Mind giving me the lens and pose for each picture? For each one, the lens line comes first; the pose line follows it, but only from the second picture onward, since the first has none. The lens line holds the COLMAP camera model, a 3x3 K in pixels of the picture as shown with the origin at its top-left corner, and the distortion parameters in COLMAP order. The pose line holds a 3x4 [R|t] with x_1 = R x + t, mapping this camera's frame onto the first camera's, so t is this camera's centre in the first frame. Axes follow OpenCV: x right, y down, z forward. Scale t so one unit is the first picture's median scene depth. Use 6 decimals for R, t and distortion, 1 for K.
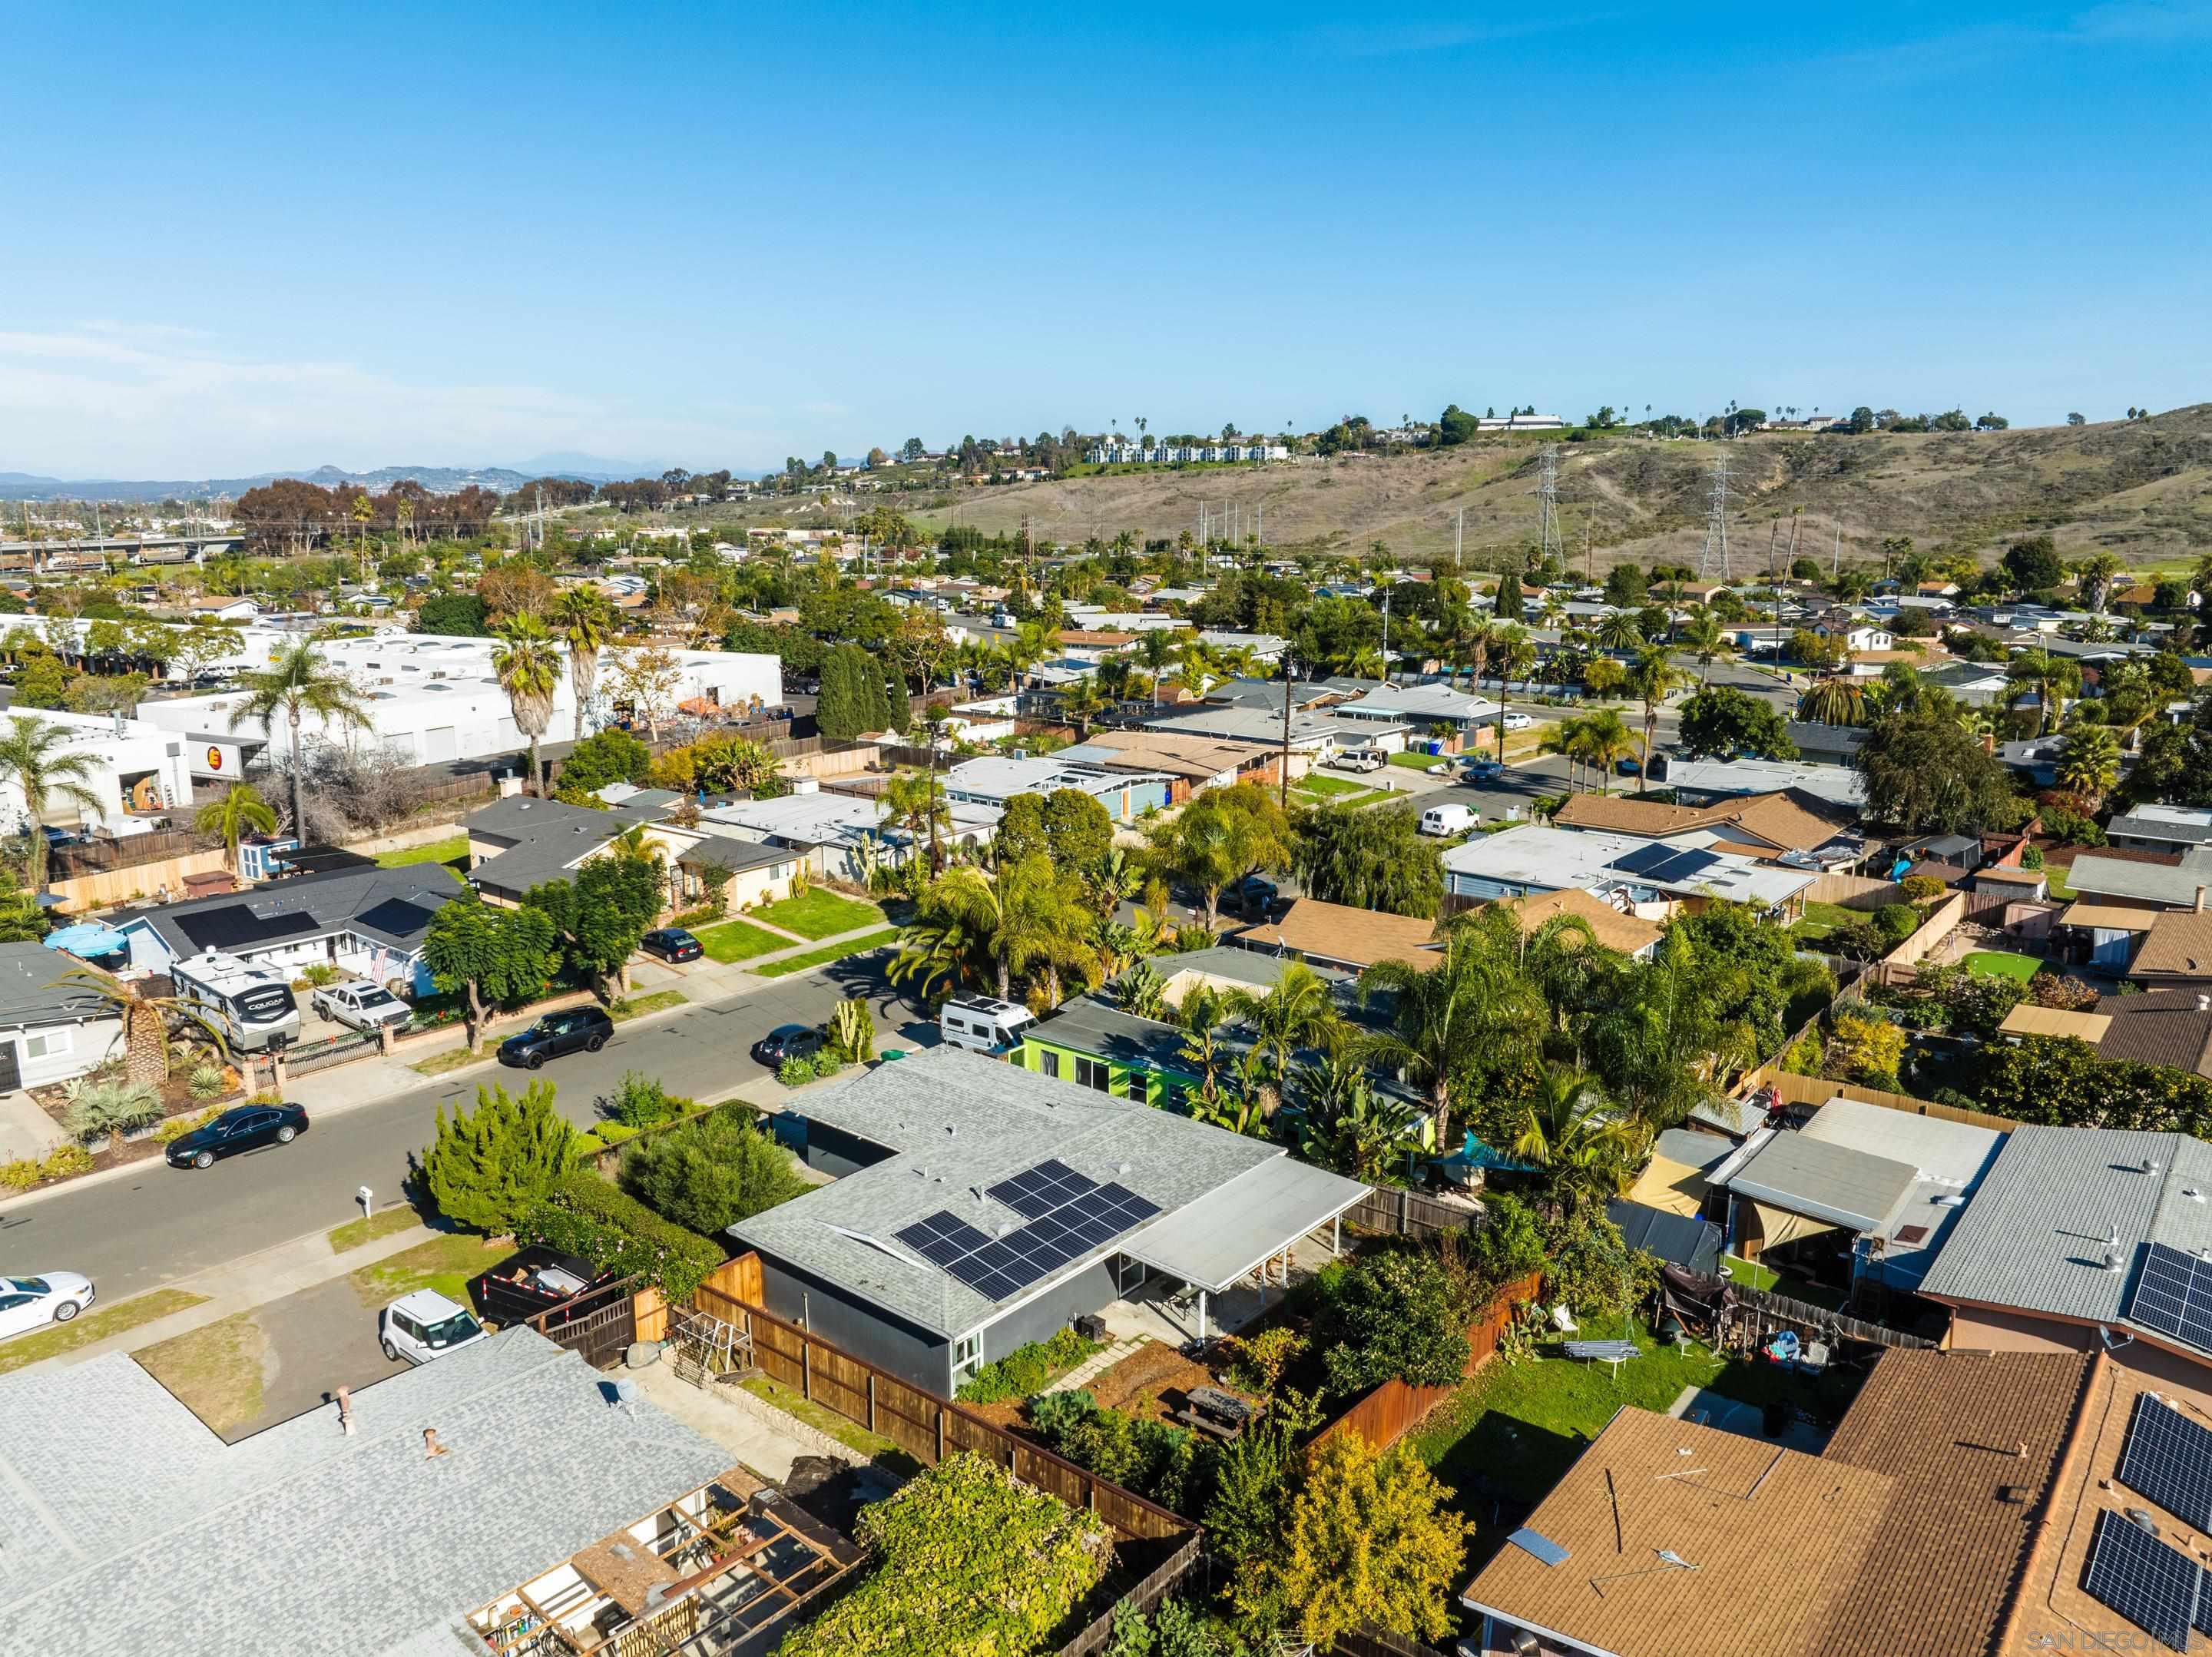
lens RADIAL K [[1567.9, 0, 1112.9], [0, 1567.9, 827.0], [0, 0, 1]] dist [-0.053017, 0.024109]
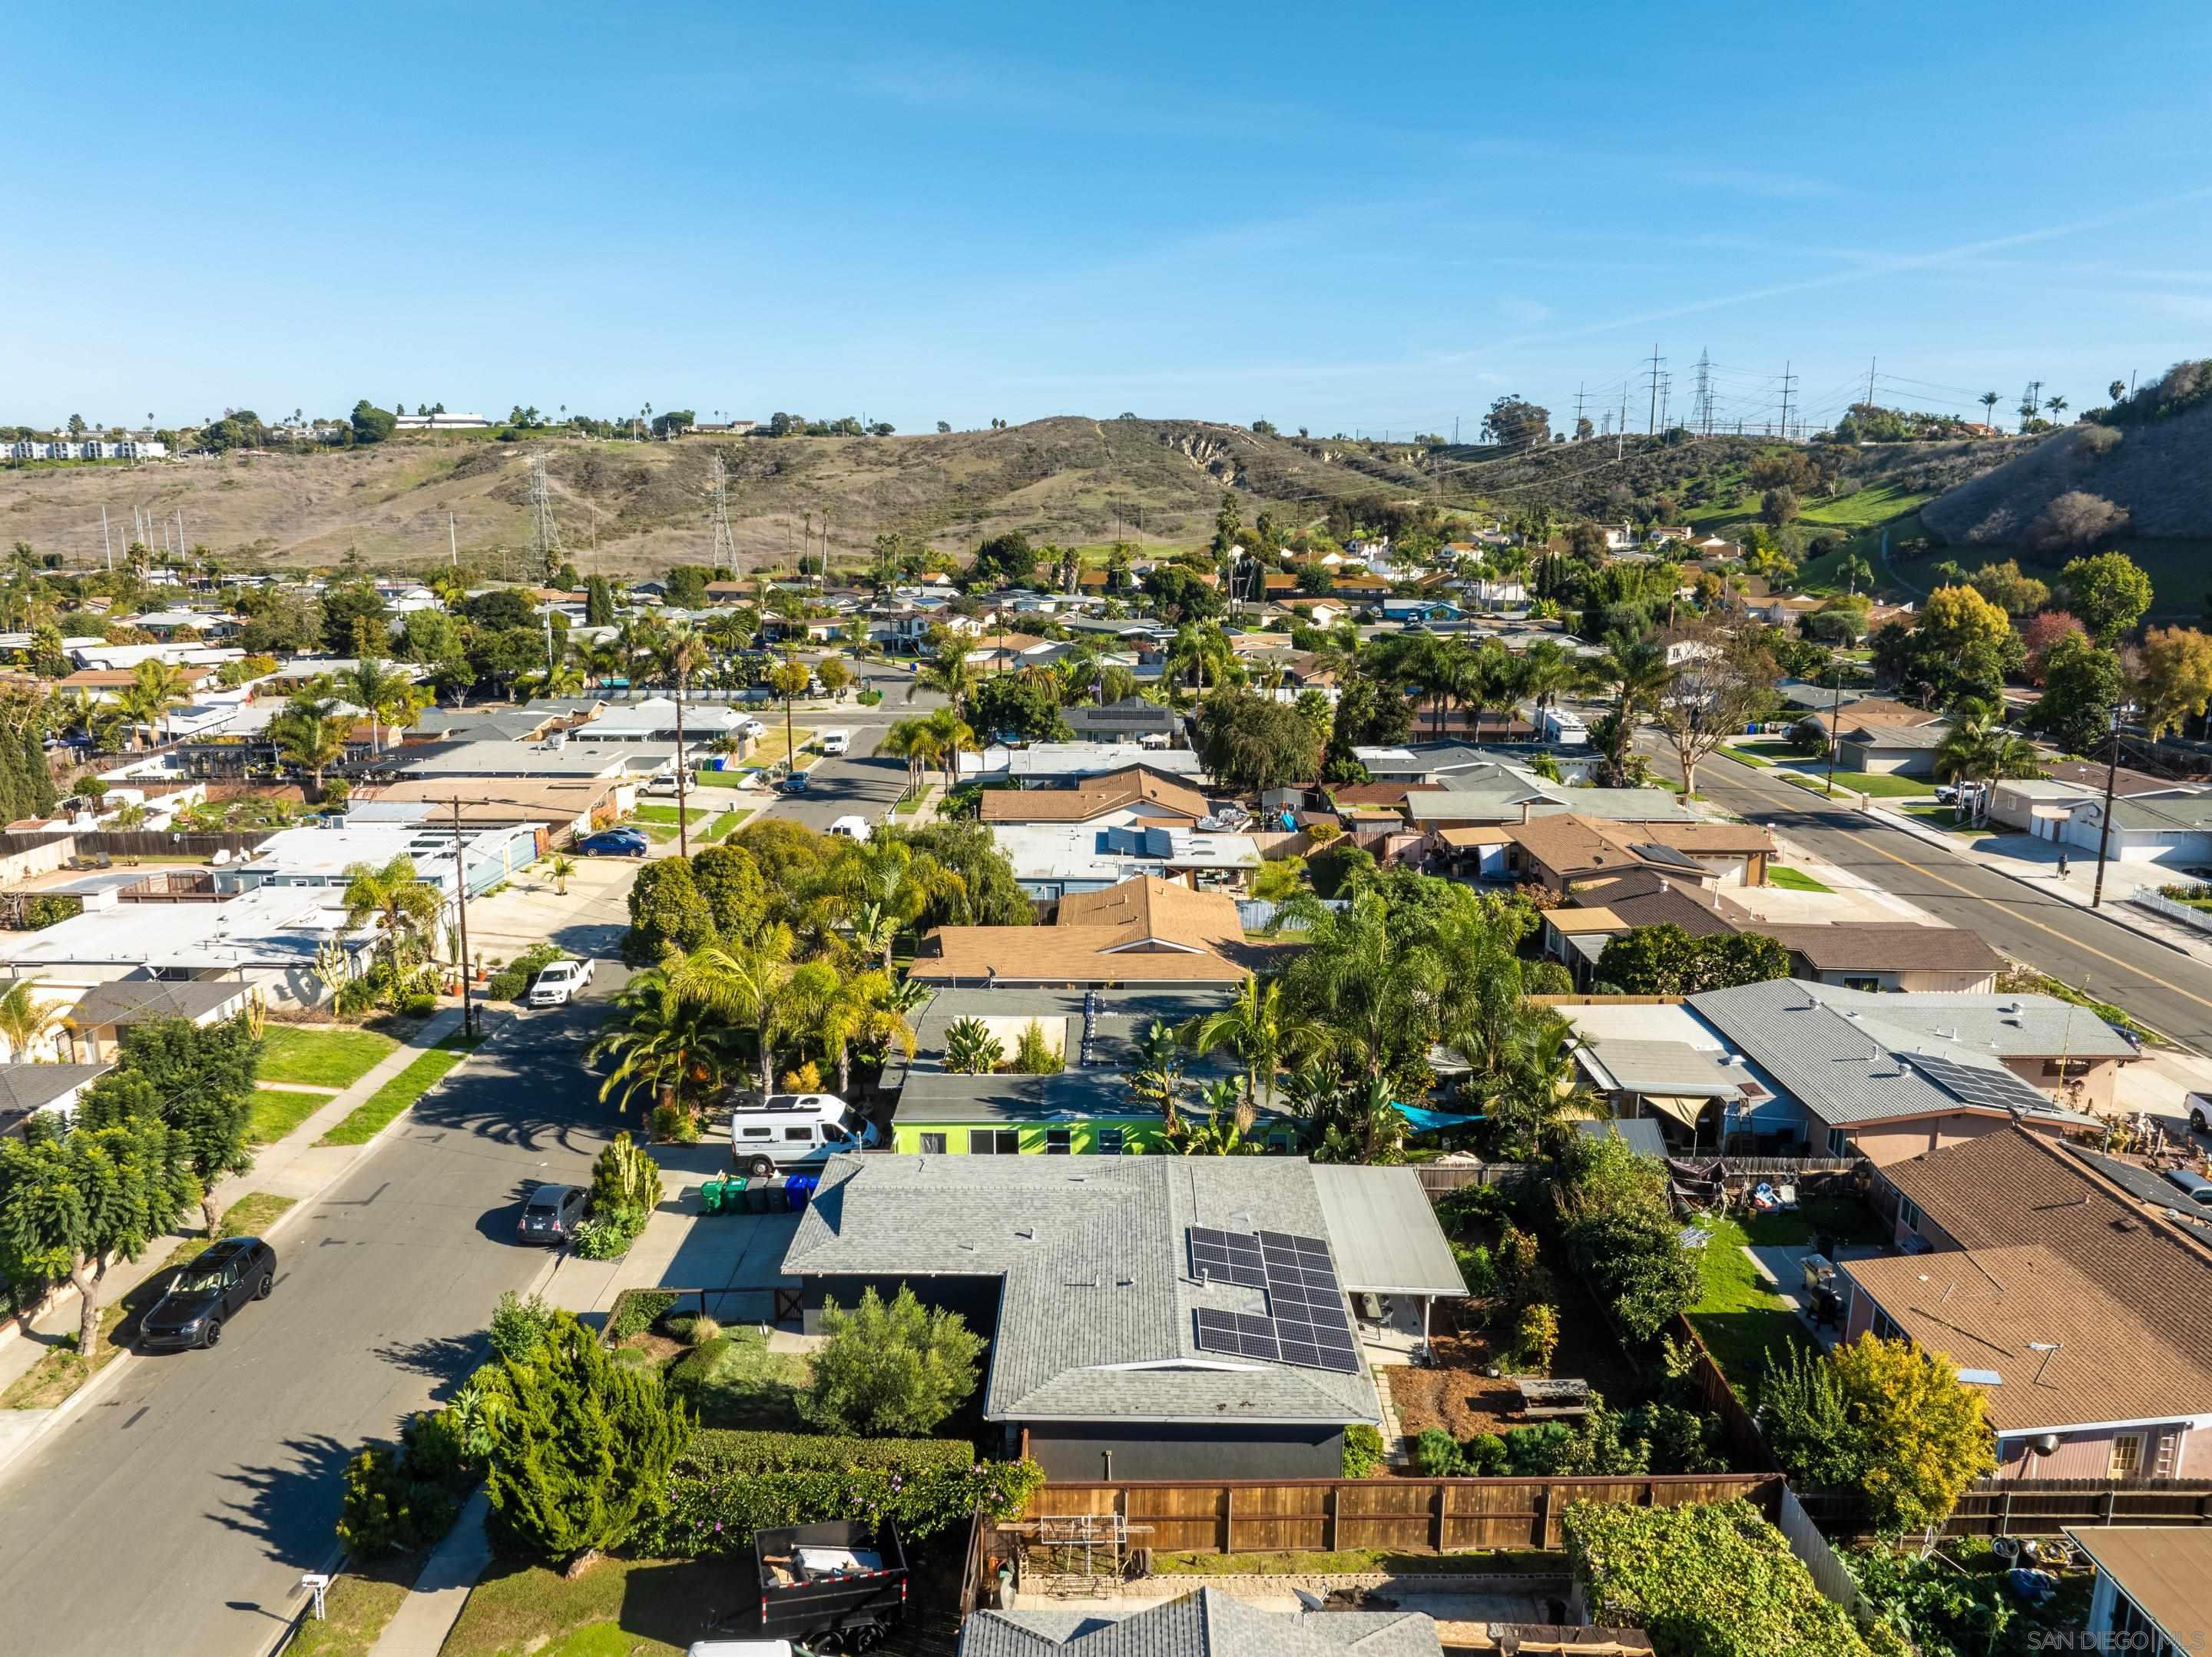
lens RADIAL K [[1567.9, 0, 1112.9], [0, 1567.9, 827.0], [0, 0, 1]] dist [-0.053017, 0.024109]
pose [[0.775409, -0.126827, 0.618592, -0.092646], [0.126697, 0.990949, 0.044354, -0.010664], [-0.618619, 0.043981, 0.784460, 0.042766]]
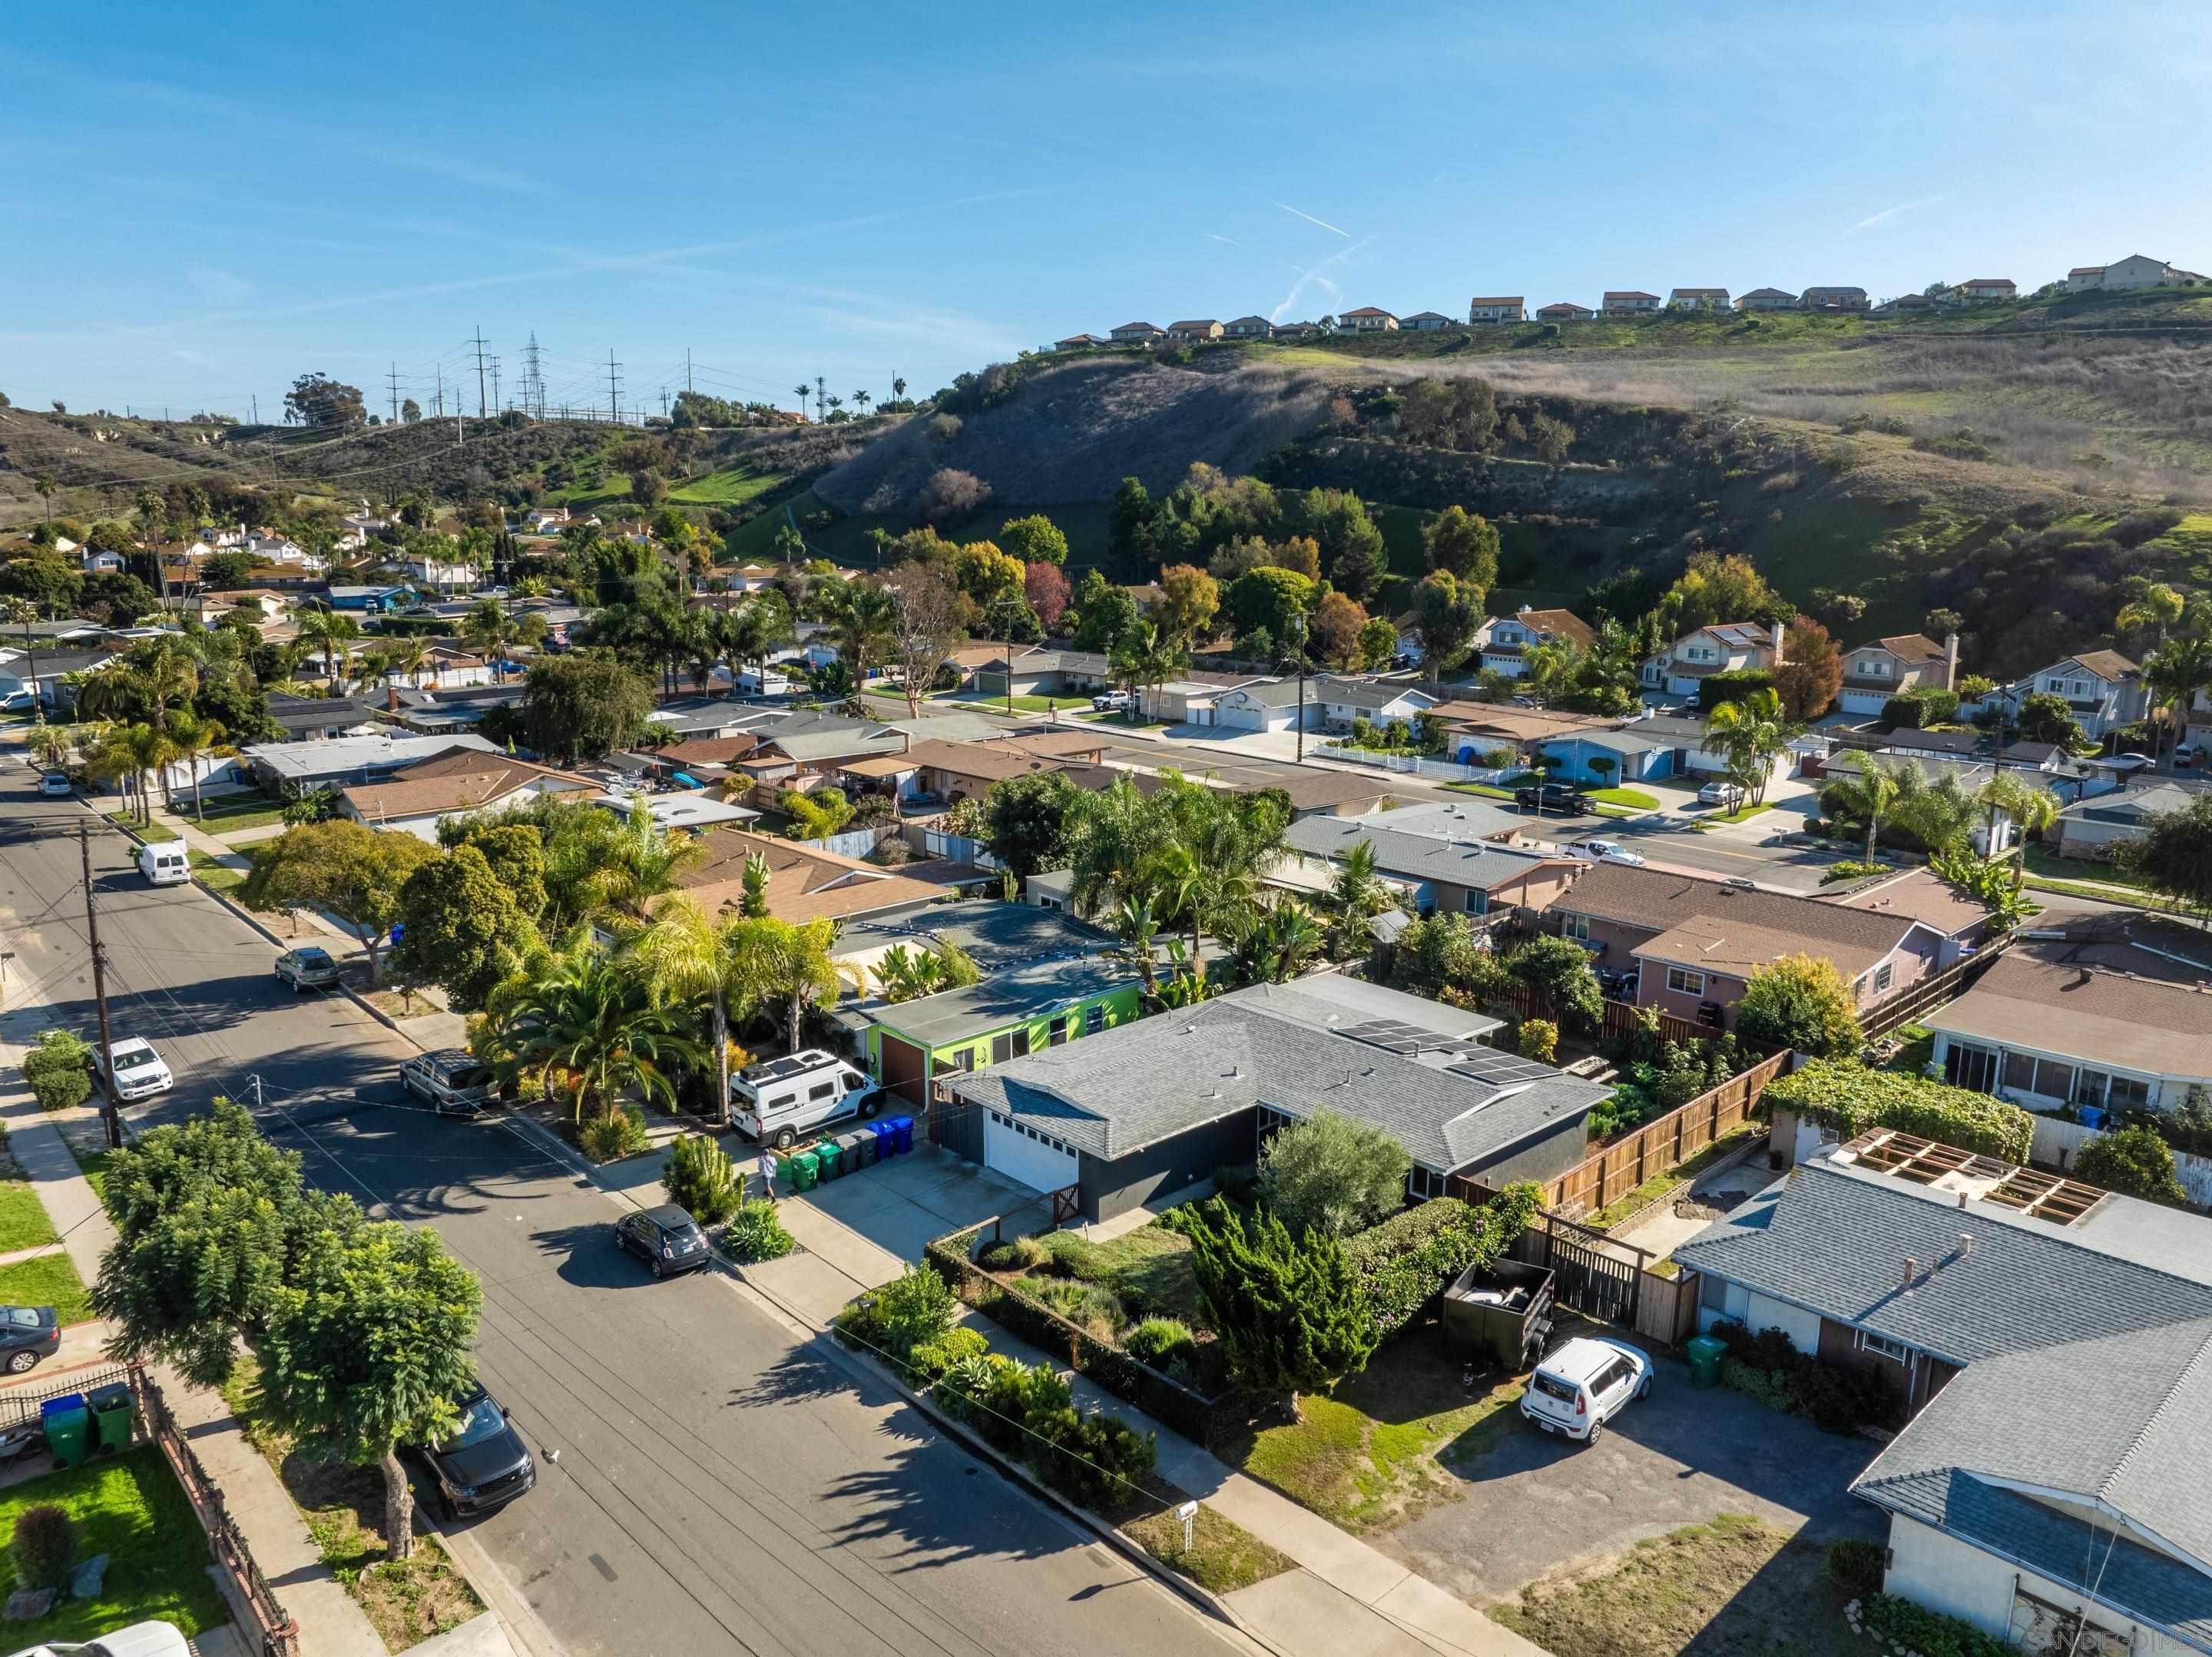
lens RADIAL K [[1567.9, 0, 1112.9], [0, 1567.9, 827.0], [0, 0, 1]] dist [-0.053017, 0.024109]
pose [[0.132394, -0.204757, 0.969818, -0.164371], [0.197714, 0.964223, 0.176585, -0.022764], [-0.971278, 0.168368, 0.168141, 0.140330]]
